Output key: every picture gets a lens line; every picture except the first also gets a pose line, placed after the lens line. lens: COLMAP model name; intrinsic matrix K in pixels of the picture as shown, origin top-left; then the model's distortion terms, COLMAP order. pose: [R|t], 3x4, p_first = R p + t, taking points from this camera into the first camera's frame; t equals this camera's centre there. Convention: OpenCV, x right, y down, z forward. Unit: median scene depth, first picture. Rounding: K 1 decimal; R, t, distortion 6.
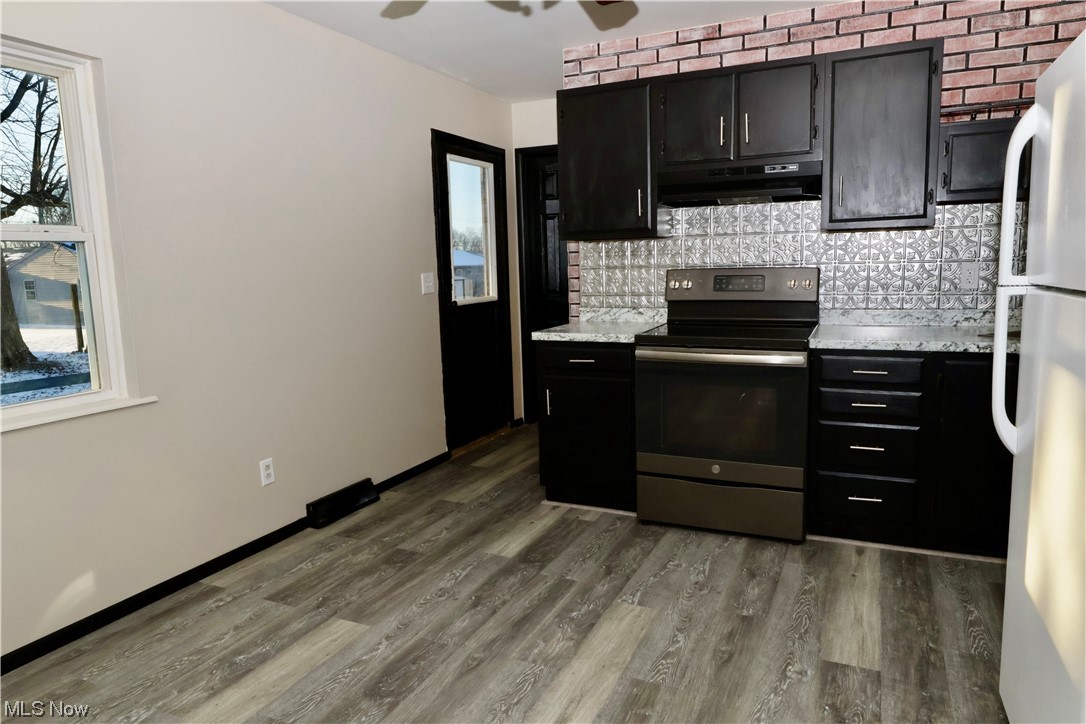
lens RADIAL K [[703.1, 0, 553.2], [0, 703.1, 360.4], [0, 0, 1]] dist [-0.001855, -0.001980]
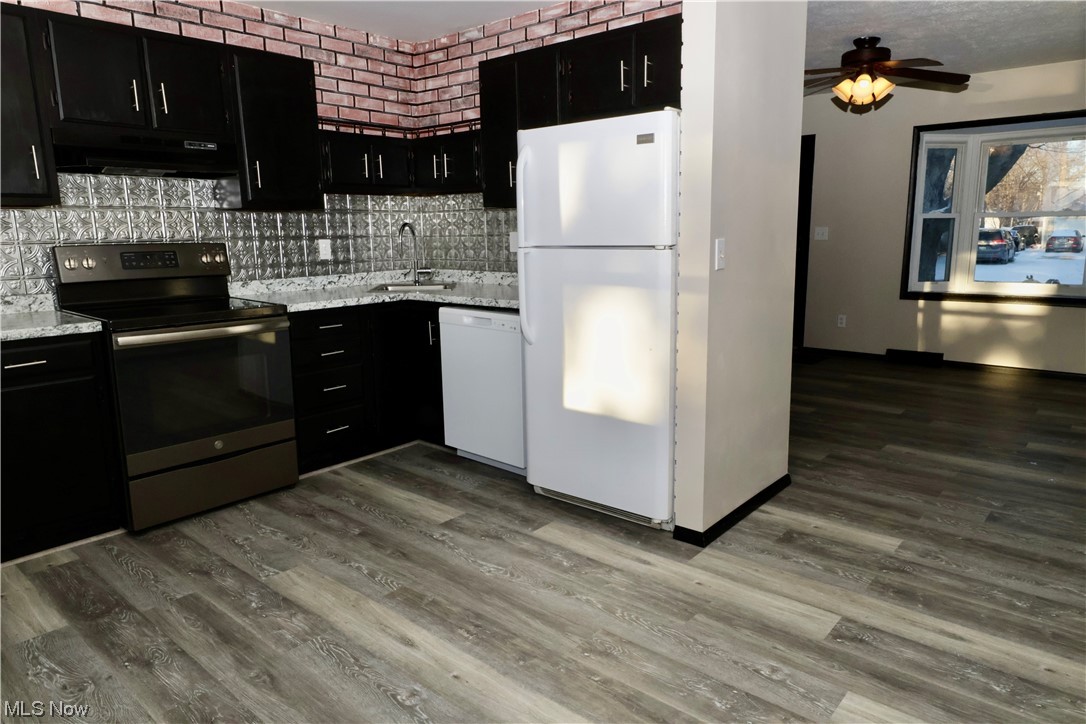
lens RADIAL K [[703.1, 0, 551.7], [0, 703.1, 363.0], [0, 0, 1]] dist [-0.001855, -0.001980]
pose [[0.272463, -0.157689, 0.949157, -0.602874], [0.139104, 0.982571, 0.123309, -0.017626], [-0.952058, 0.098434, 0.289649, 0.265371]]
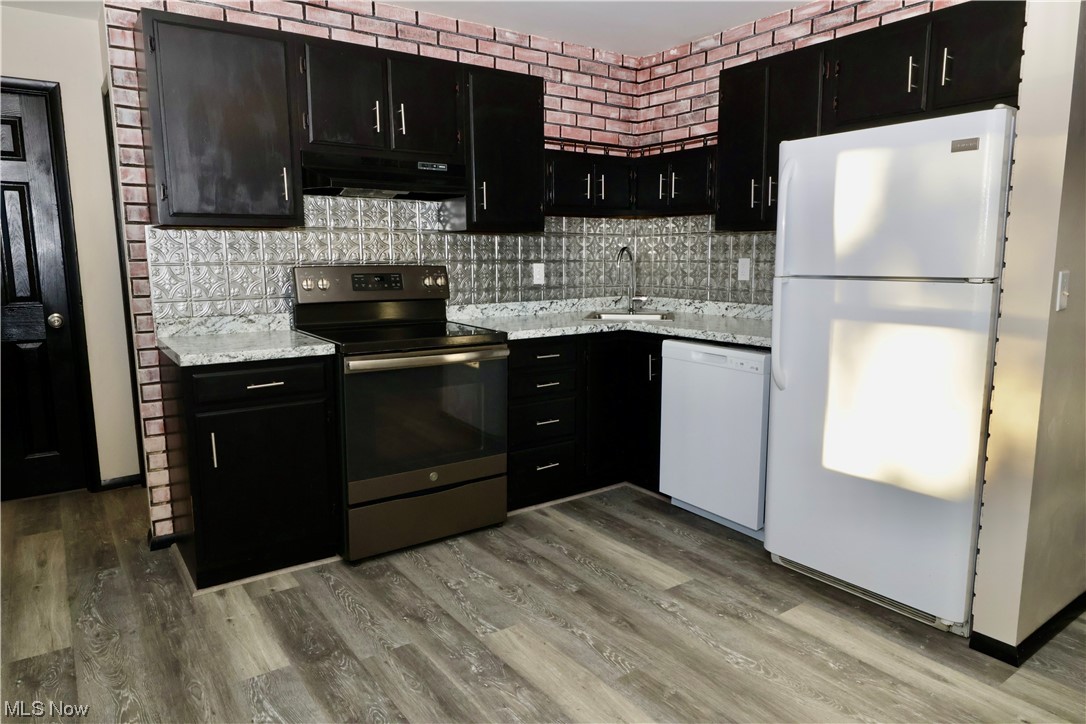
lens RADIAL K [[703.1, 0, 547.7], [0, 703.1, 362.1], [0, 0, 1]] dist [-0.001855, -0.001980]
pose [[0.493573, -0.106524, 0.863156, -0.527632], [0.110079, 0.992141, 0.059496, -0.040841], [-0.862710, 0.065649, 0.501420, 0.402783]]
